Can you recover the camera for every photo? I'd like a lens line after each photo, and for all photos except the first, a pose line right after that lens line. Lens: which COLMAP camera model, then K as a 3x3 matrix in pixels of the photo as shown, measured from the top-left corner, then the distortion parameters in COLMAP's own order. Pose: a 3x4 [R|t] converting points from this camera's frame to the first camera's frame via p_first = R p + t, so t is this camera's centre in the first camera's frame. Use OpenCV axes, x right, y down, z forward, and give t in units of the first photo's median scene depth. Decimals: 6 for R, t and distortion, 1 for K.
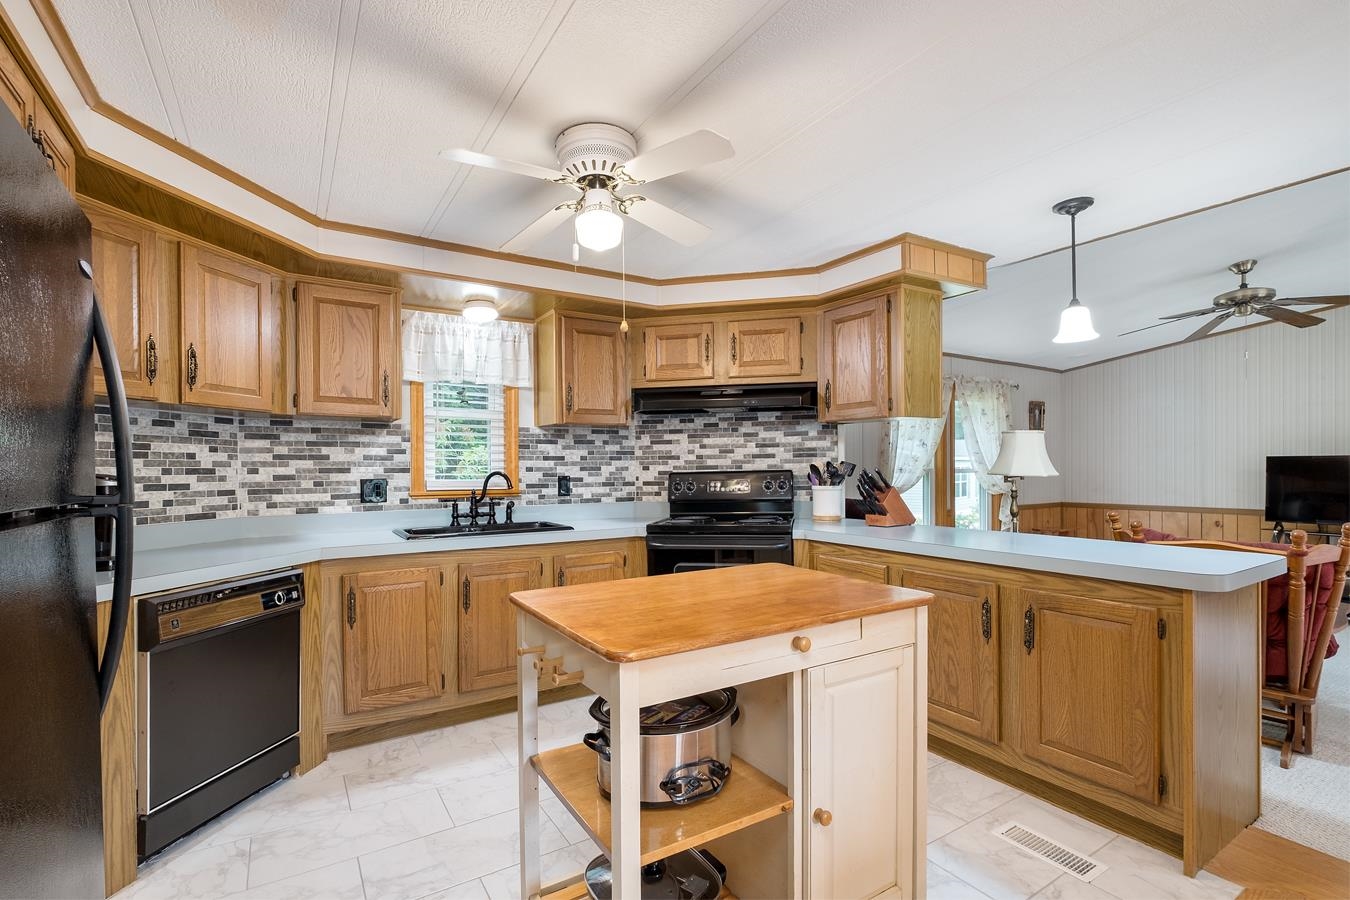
lens RADIAL K [[613.1, 0, 637.2], [0, 613.1, 469.8], [0, 0, 1]] dist [-0.000464, 0.000611]
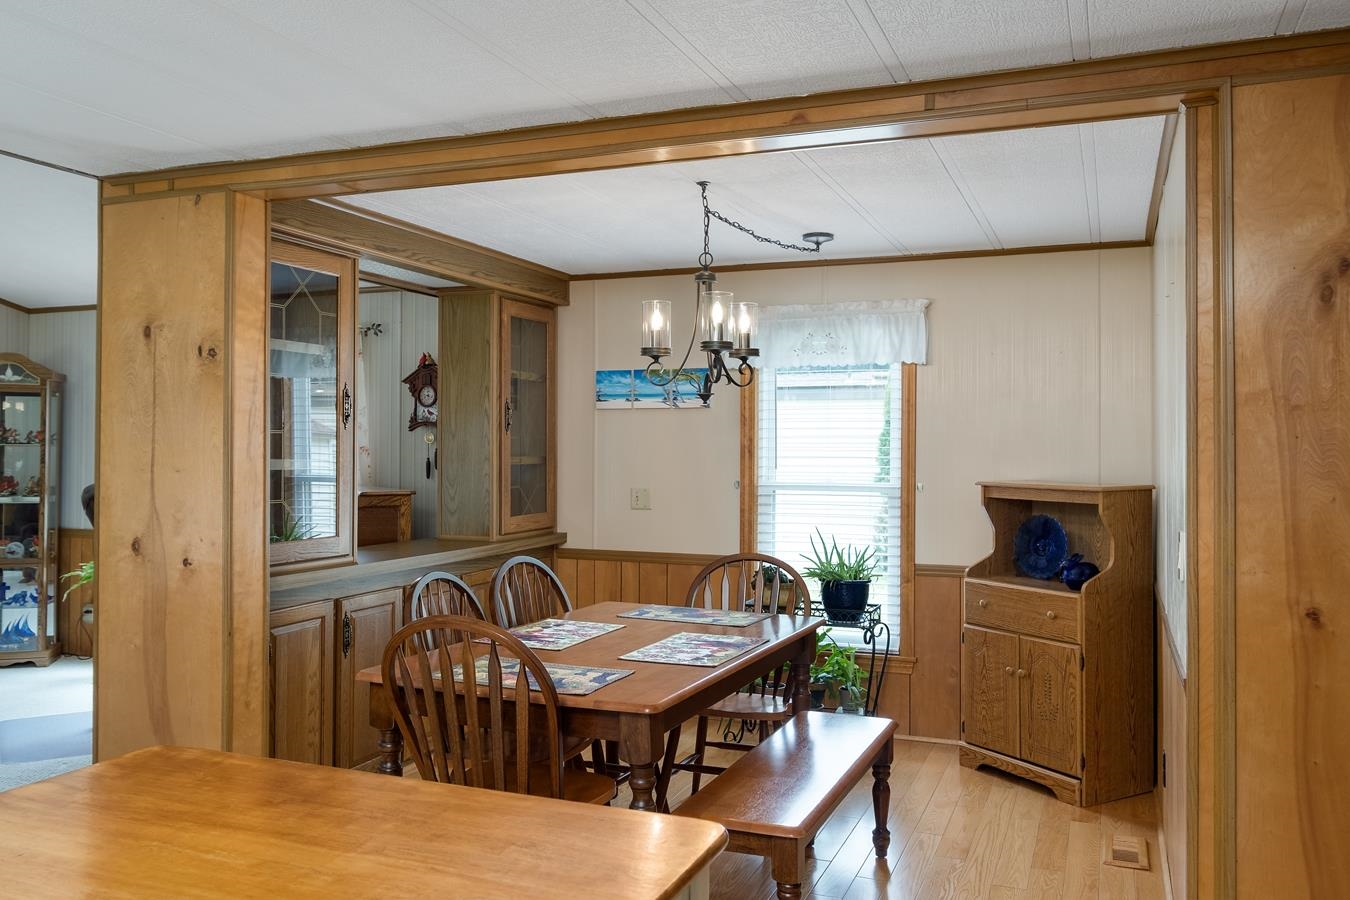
lens RADIAL K [[1139.9, 0, 678.8], [0, 1139.9, 443.6], [0, 0, 1]] dist [0.005184, 0.006067]
pose [[-0.602410, 0.007572, 0.798151, -0.335571], [0.003059, 0.999970, -0.007177, -0.041072], [-0.798181, -0.001882, -0.602415, 0.590288]]
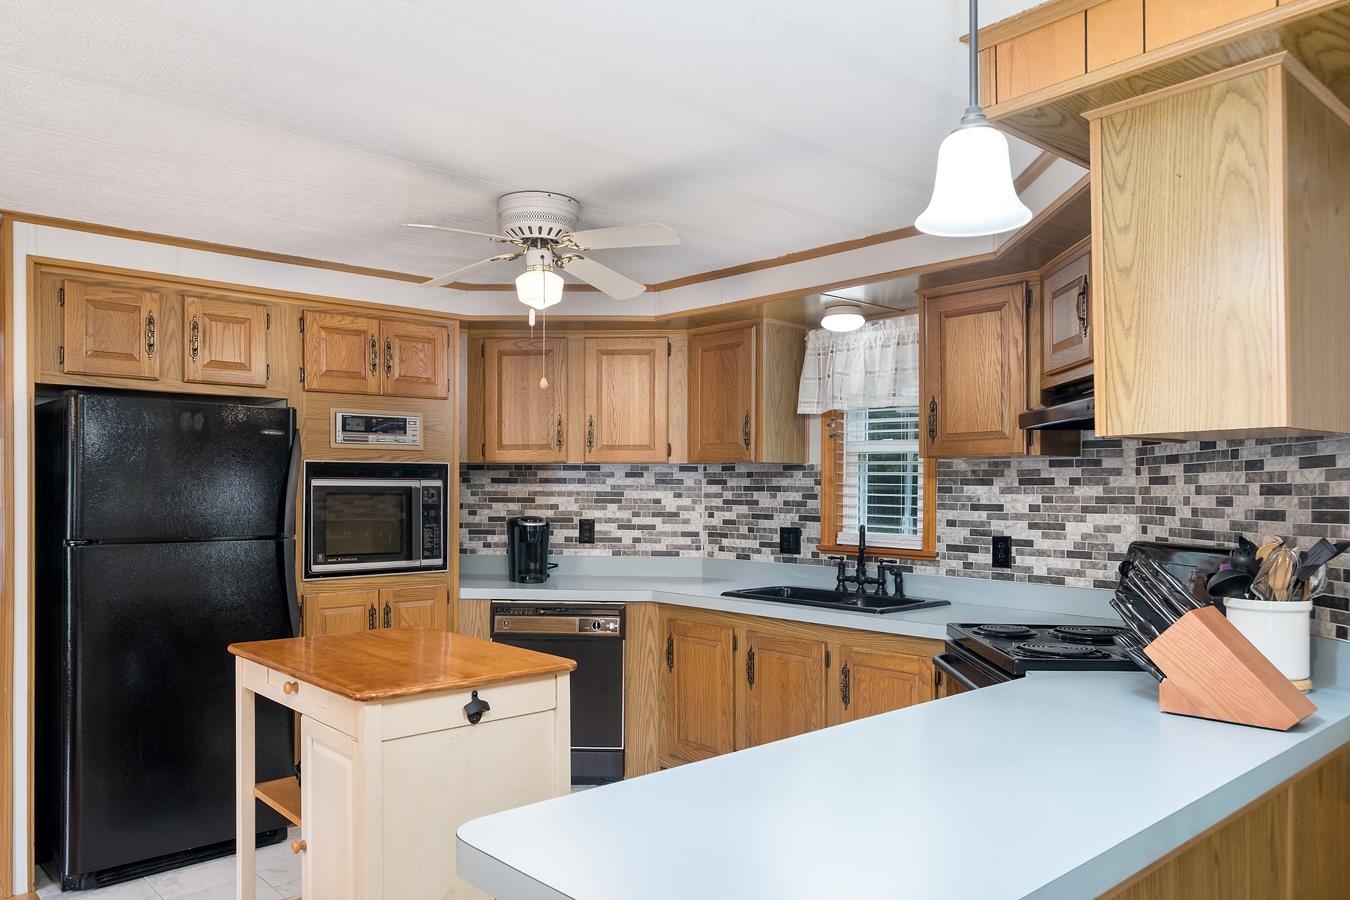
lens RADIAL K [[964.3, 0, 668.0], [0, 964.3, 495.8], [0, 0, 1]] dist [-0.015538, 0.060076]
pose [[0.203143, 0.015193, -0.979031, 0.885355], [-0.008035, 0.999872, 0.013849, -0.047814], [0.979116, 0.005053, 0.203239, 0.526997]]
